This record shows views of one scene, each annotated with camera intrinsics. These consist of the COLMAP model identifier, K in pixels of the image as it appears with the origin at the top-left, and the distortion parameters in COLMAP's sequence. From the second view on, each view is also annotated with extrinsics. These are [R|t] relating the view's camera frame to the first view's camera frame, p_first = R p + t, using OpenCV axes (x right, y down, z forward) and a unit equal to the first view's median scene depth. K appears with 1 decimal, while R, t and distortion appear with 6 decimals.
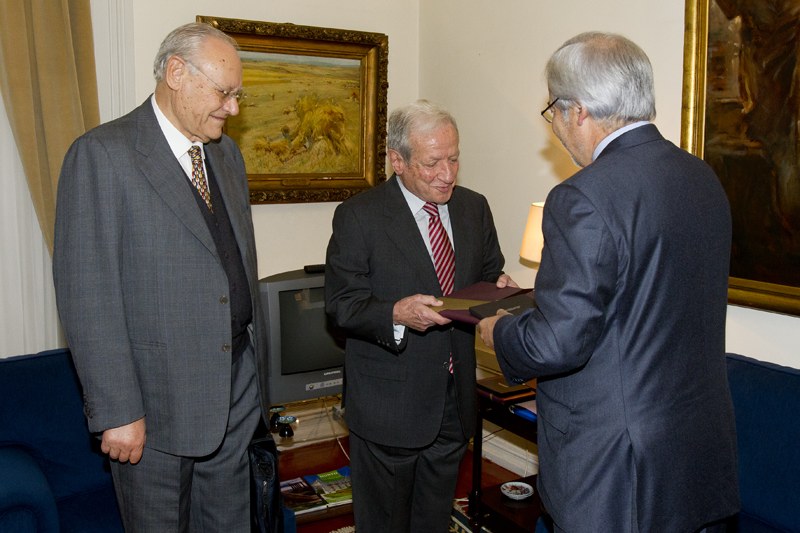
lens RADIAL K [[854.7, 0, 416.2], [0, 854.7, 202.6], [0, 0, 1]] dist [0.004671, 0.000000]
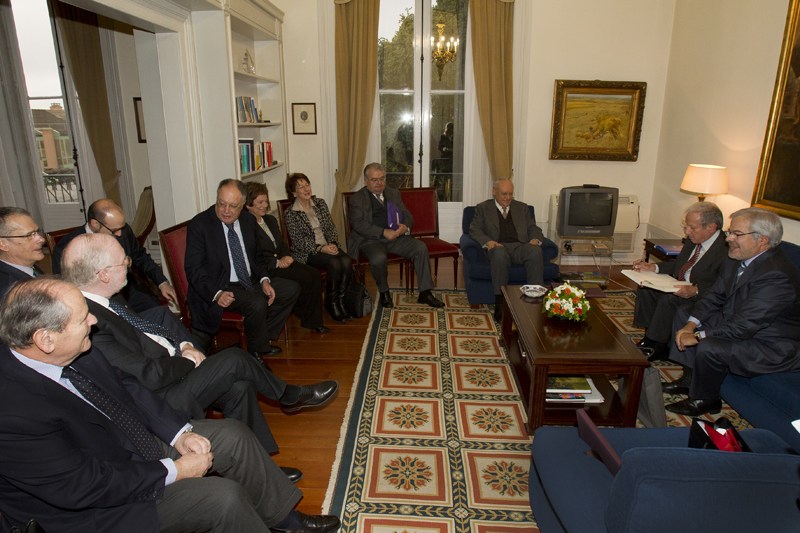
lens RADIAL K [[488.6, 0, 405.3], [0, 488.6, 253.4], [0, 0, 1]] dist [-0.059722, 0.025794]
pose [[0.817713, 0.142204, -0.557784, 0.292882], [-0.039266, 0.980527, 0.192416, 0.020233], [0.574285, -0.135440, 0.807374, -0.528962]]
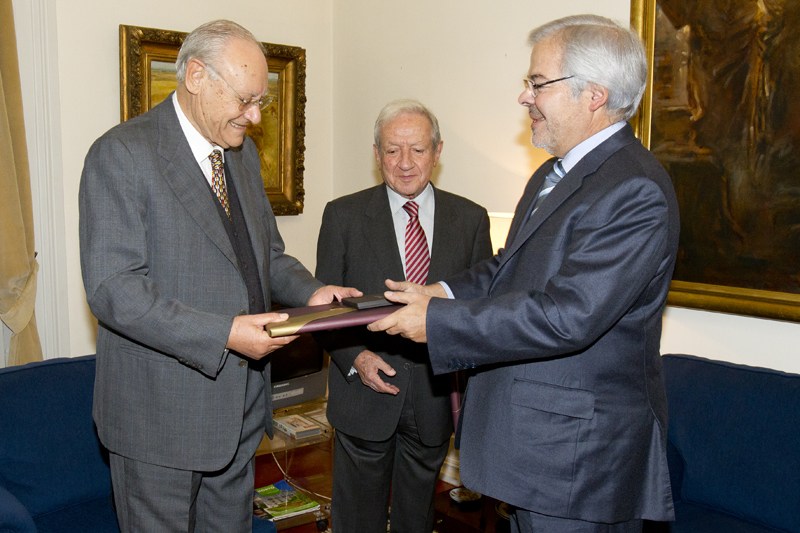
lens RADIAL K [[854.7, 0, 318.4], [0, 854.7, 246.5], [0, 0, 1]] dist [0.004671, 0.000000]
pose [[0.996842, -0.017923, 0.077360, -0.144565], [0.015968, 0.999539, 0.025819, 0.012553], [-0.077787, -0.024503, 0.996669, 0.009056]]
